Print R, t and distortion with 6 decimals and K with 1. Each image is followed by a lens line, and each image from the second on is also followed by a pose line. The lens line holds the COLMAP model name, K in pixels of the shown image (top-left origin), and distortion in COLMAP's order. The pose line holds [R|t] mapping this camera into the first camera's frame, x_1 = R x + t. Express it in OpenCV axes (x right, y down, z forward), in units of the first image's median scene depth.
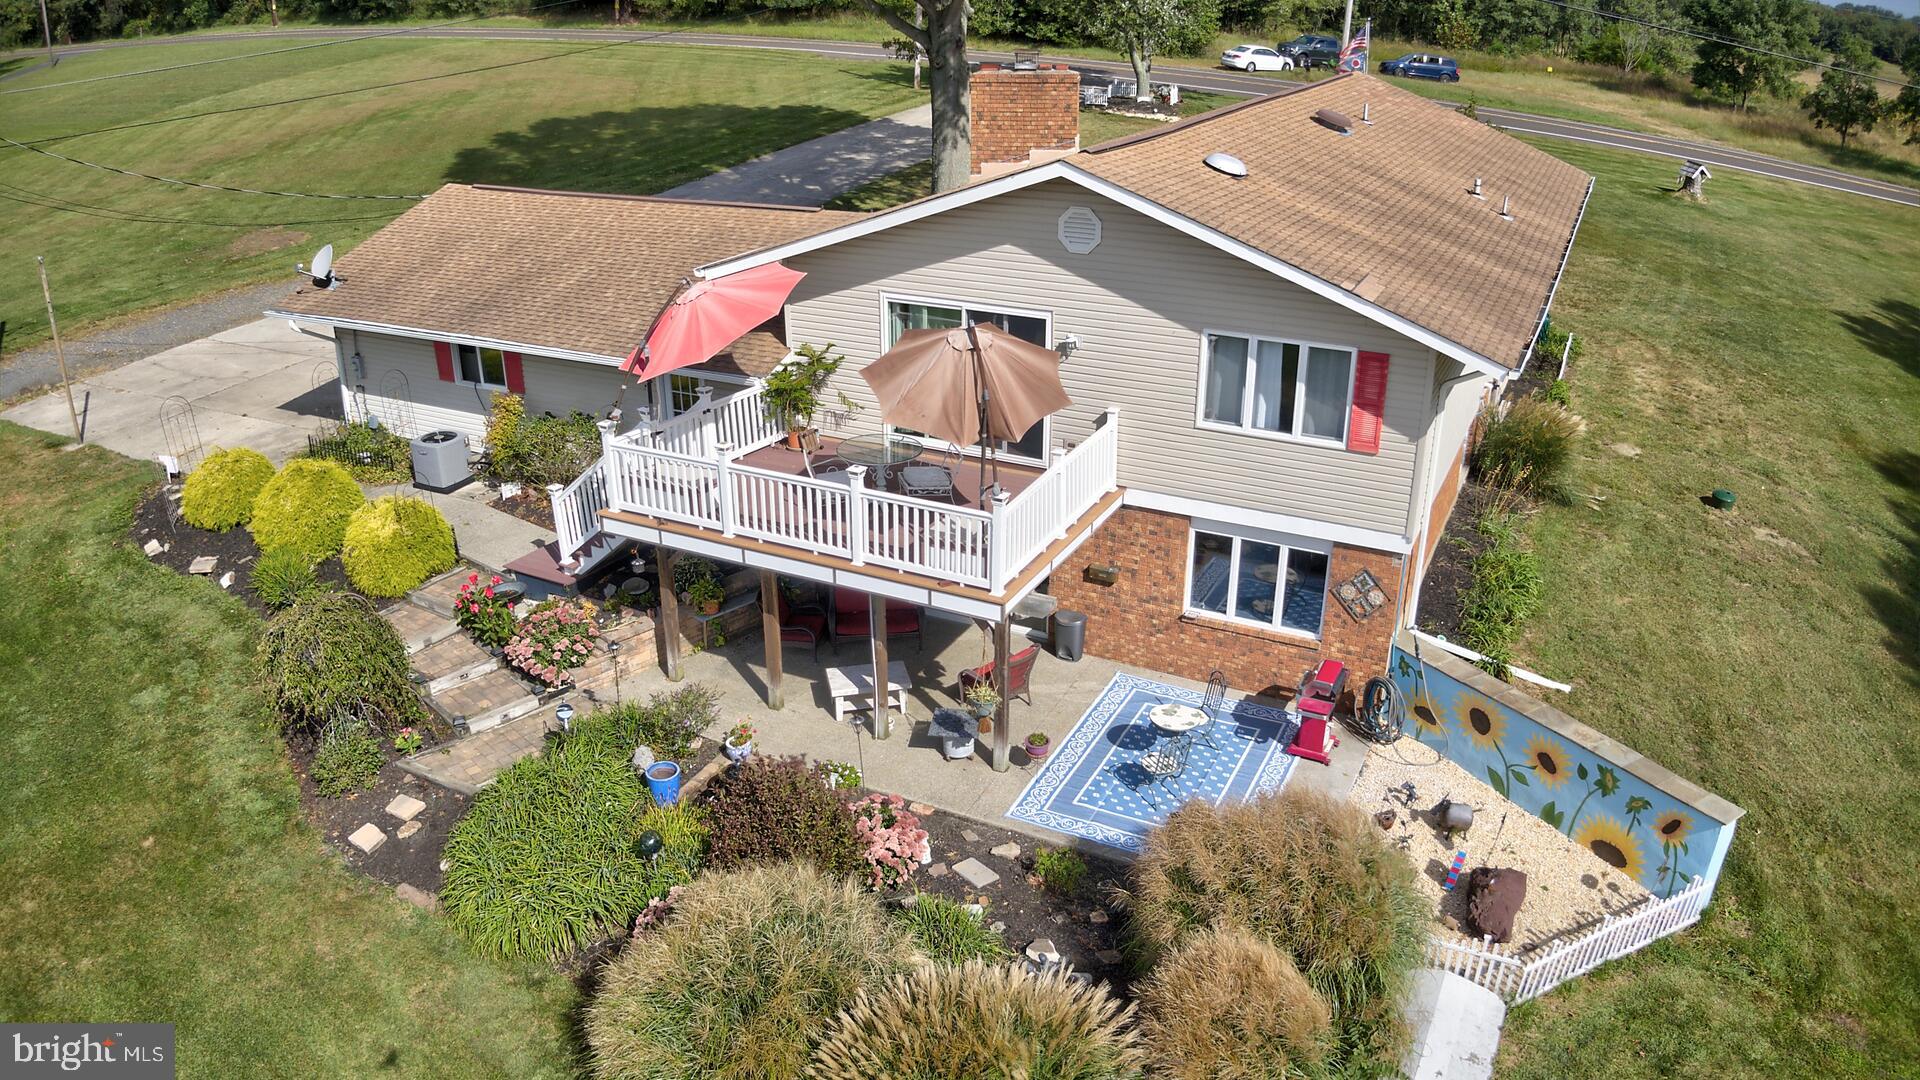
lens RADIAL K [[1351.8, 0, 956.7], [0, 1351.8, 549.0], [0, 0, 1]] dist [-0.114762, -0.107712]
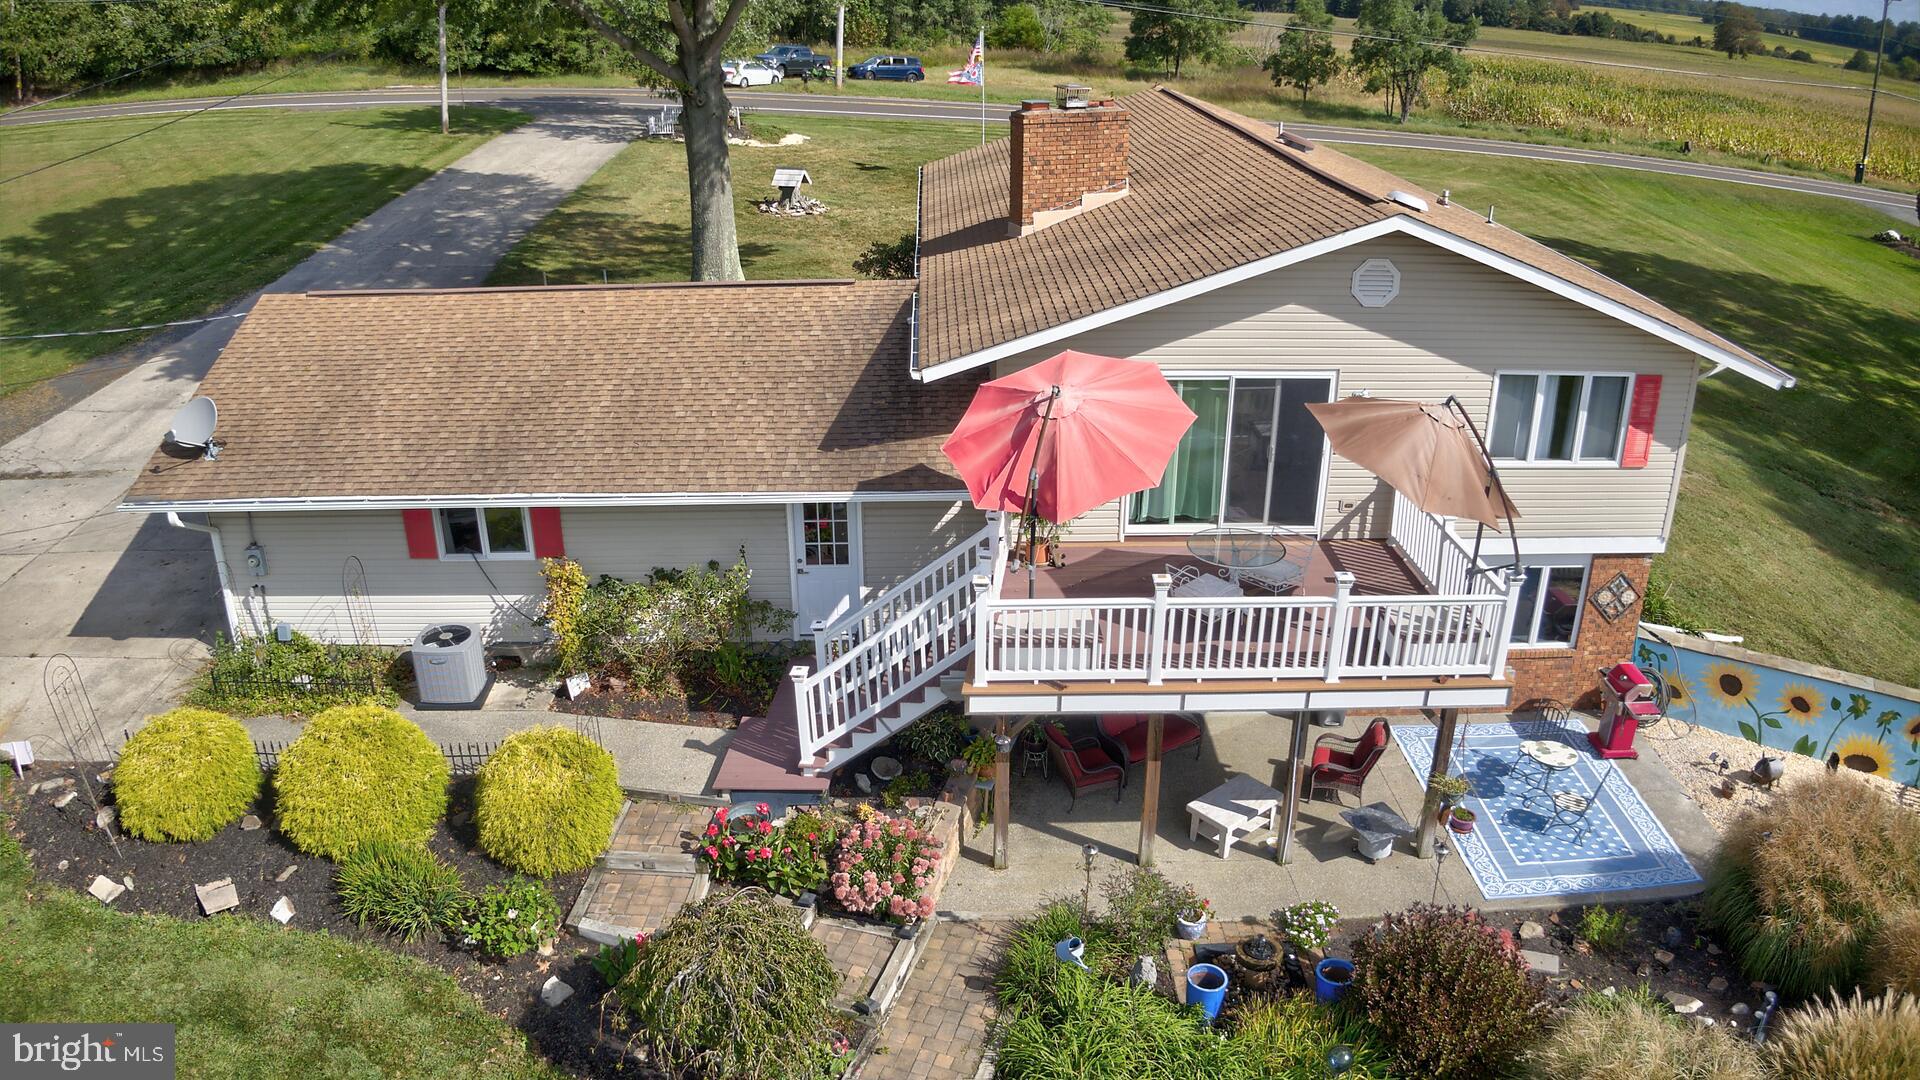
lens RADIAL K [[1351.8, 0, 956.7], [0, 1351.8, 549.0], [0, 0, 1]] dist [-0.114762, -0.107712]
pose [[0.882839, -0.185602, 0.431447, -0.590663], [0.189105, 0.981326, 0.035199, -0.136851], [-0.429923, 0.050514, 0.901451, 0.276838]]
